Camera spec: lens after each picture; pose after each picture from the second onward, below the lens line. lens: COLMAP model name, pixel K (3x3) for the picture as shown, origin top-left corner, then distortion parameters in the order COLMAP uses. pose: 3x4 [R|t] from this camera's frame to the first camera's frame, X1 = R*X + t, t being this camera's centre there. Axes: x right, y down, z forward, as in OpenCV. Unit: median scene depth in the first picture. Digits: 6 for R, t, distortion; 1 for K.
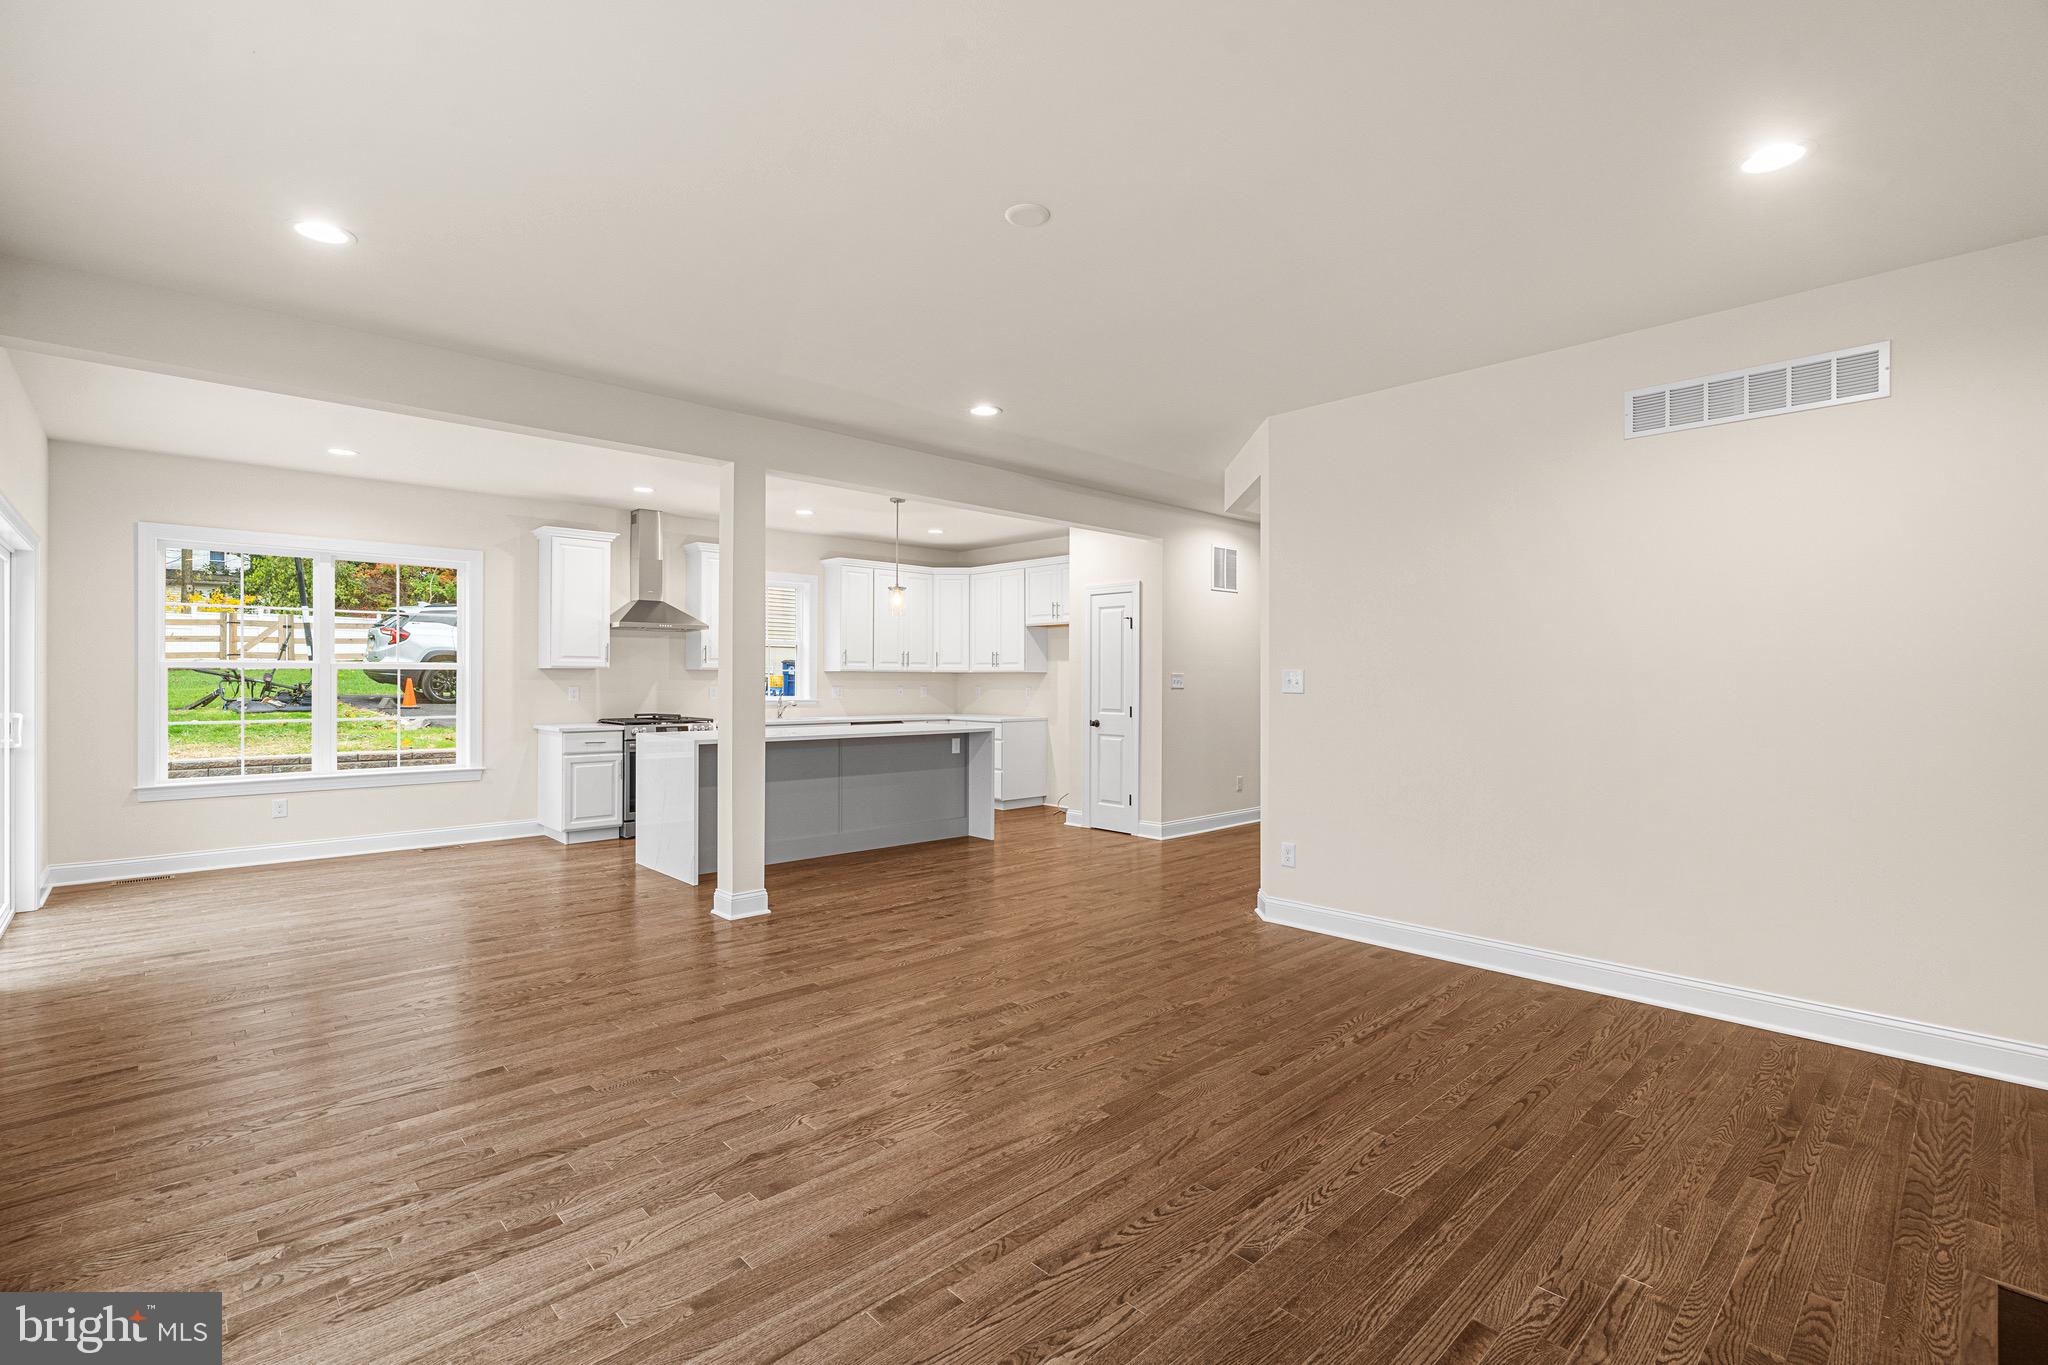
lens RADIAL K [[938.7, 0, 1026.6], [0, 938.7, 680.0], [0, 0, 1]] dist [-0.002273, 0.000343]
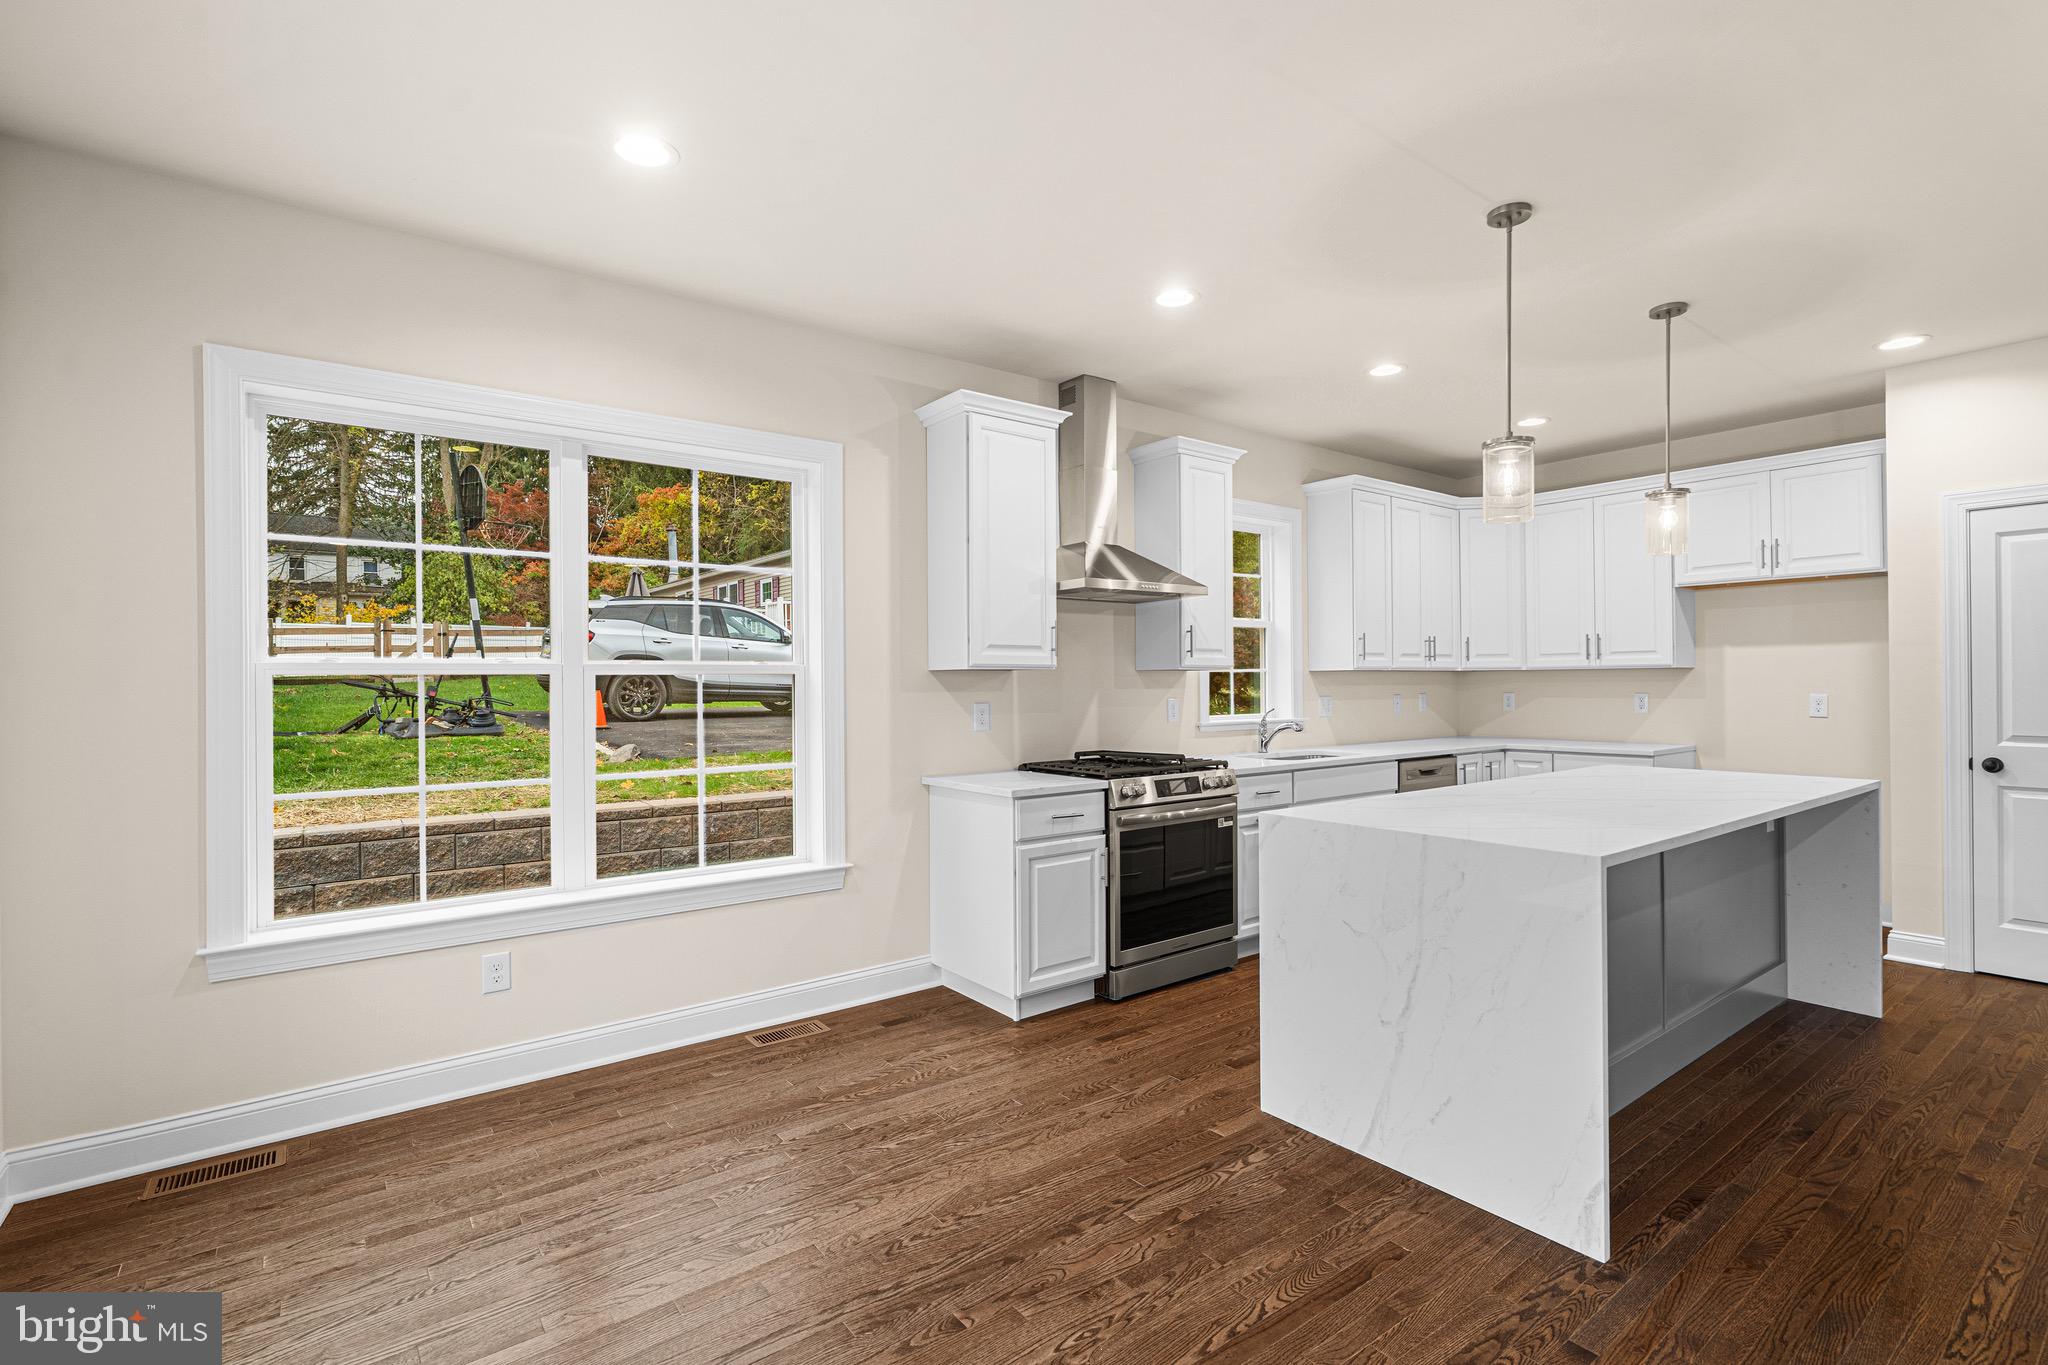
lens RADIAL K [[938.7, 0, 1013.0], [0, 938.7, 680.4], [0, 0, 1]] dist [-0.002273, 0.000343]
pose [[0.993586, -0.013218, -0.112301, -0.392907], [0.012796, 0.999908, -0.004474, -0.003461], [0.112350, 0.003009, 0.993664, 0.455271]]
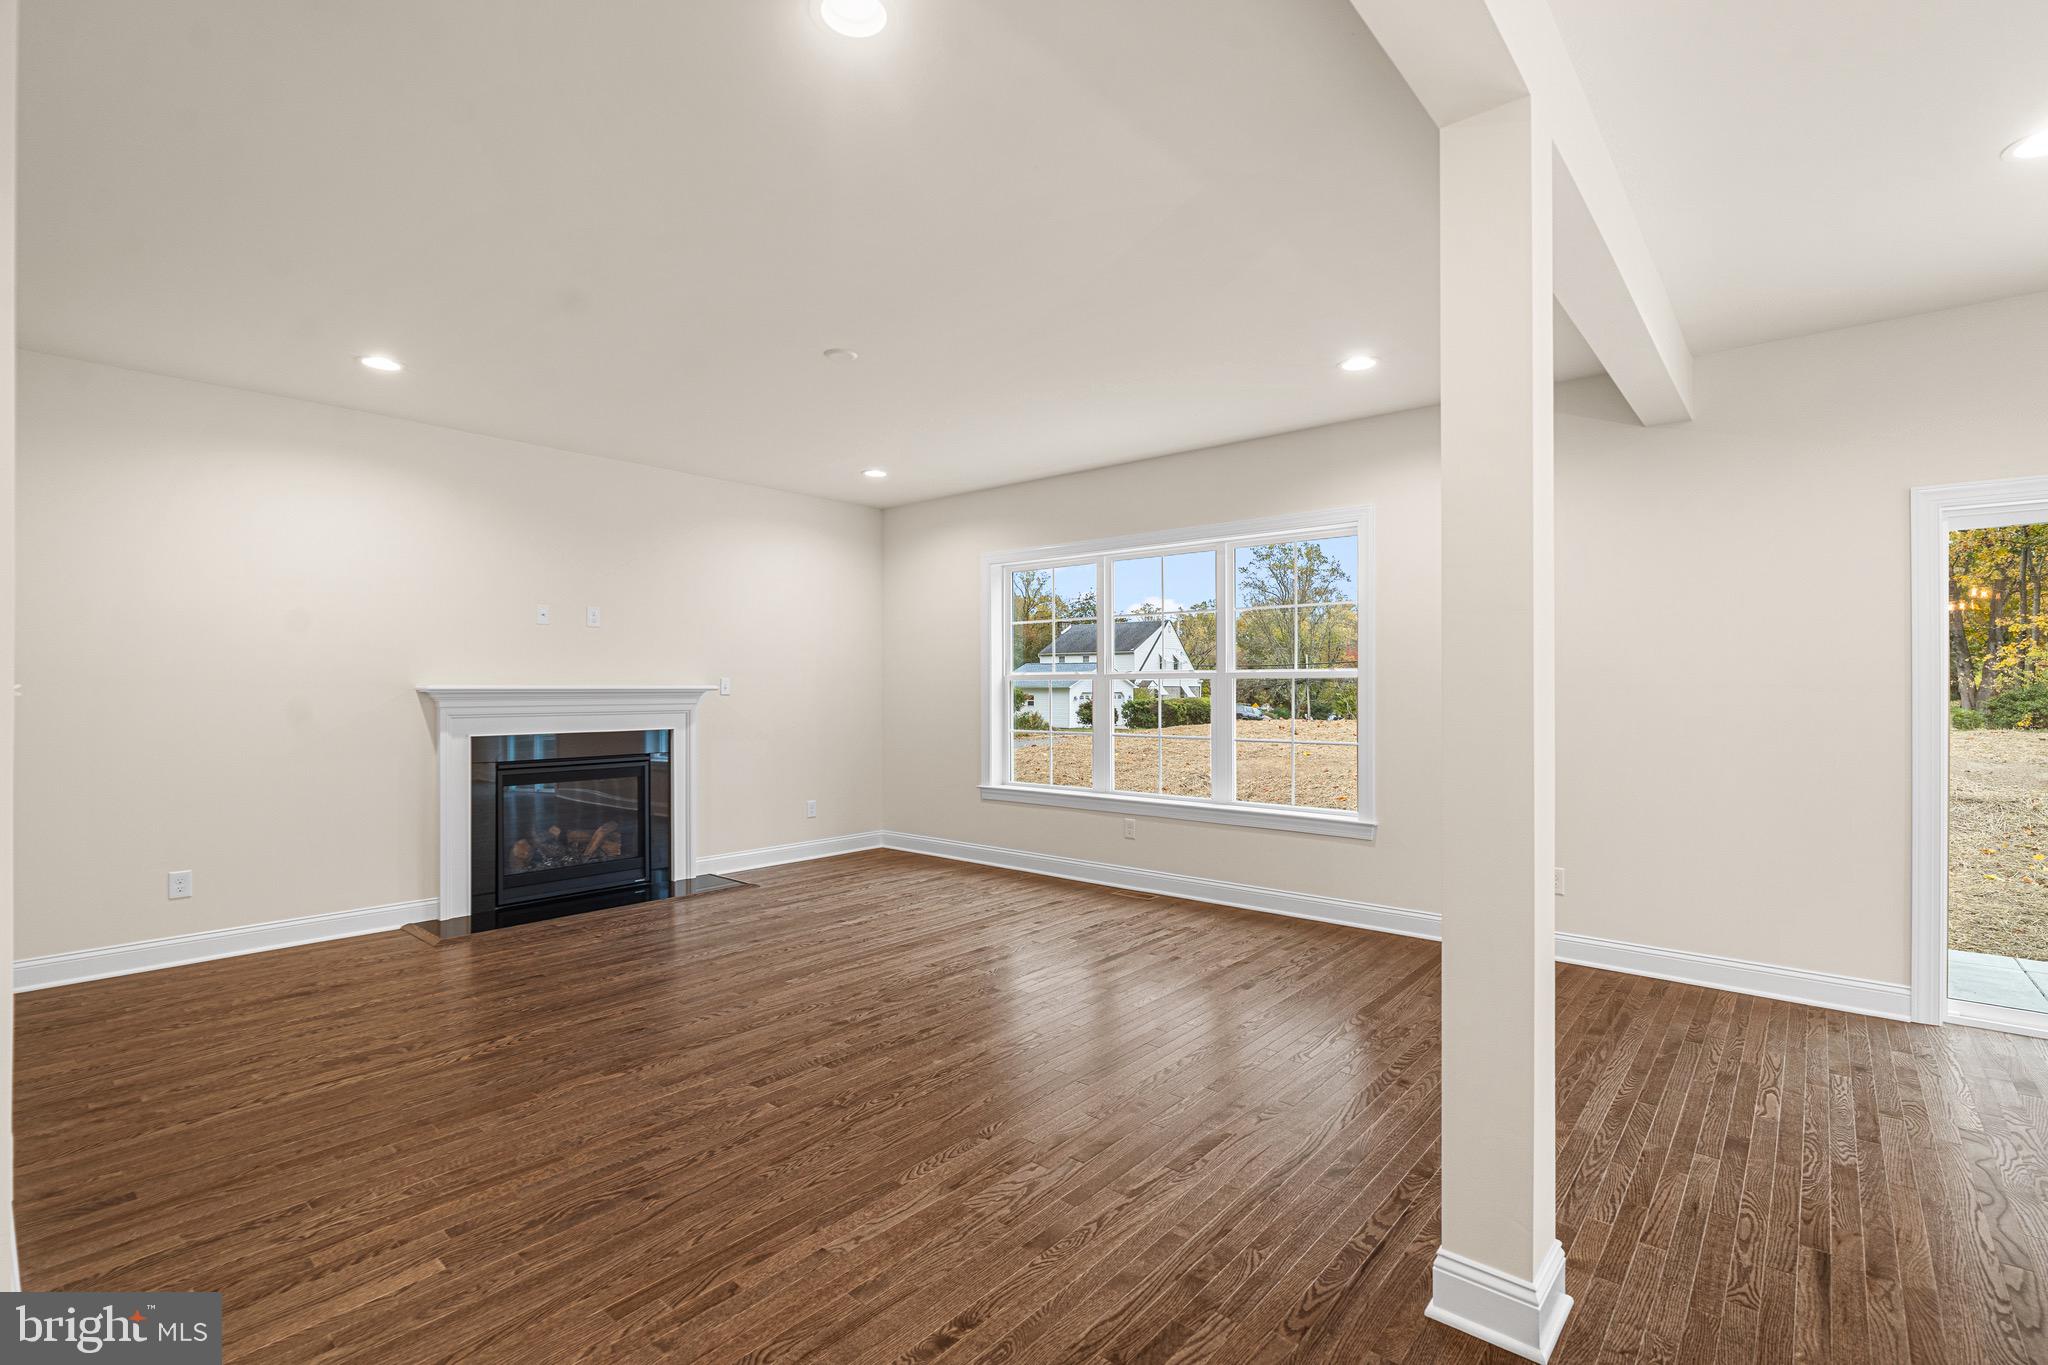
lens RADIAL K [[938.7, 0, 1032.0], [0, 938.7, 684.5], [0, 0, 1]] dist [-0.002273, 0.000343]
pose [[-0.994558, -0.004800, -0.104078, -0.074025], [-0.004848, 0.999988, 0.000203, -0.003329], [0.104075, 0.000707, -0.994569, 1.299360]]
